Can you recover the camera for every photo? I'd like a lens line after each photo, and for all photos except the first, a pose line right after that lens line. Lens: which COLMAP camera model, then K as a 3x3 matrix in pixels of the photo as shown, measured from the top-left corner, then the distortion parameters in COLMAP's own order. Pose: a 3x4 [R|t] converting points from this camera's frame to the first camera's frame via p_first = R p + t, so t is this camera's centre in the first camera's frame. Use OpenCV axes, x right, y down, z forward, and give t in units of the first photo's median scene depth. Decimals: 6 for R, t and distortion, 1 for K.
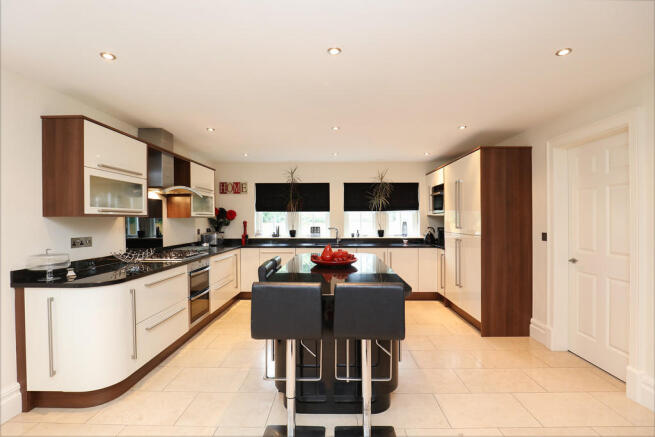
lens RADIAL K [[311.5, 0, 328.8], [0, 311.5, 219.0], [0, 0, 1]] dist [-0.029268, 0.000430]
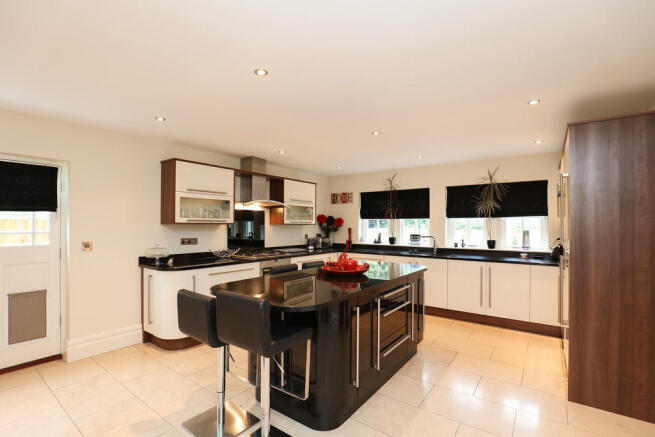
lens RADIAL K [[296.5, 0, 326.9], [0, 296.5, 225.2], [0, 0, 1]] dist [-0.021155, -0.000139]
pose [[0.812584, 0.005315, -0.582820, 0.278958], [-0.004952, 0.999985, 0.002216, -0.004604], [0.582823, 0.001085, 0.812599, 0.104431]]
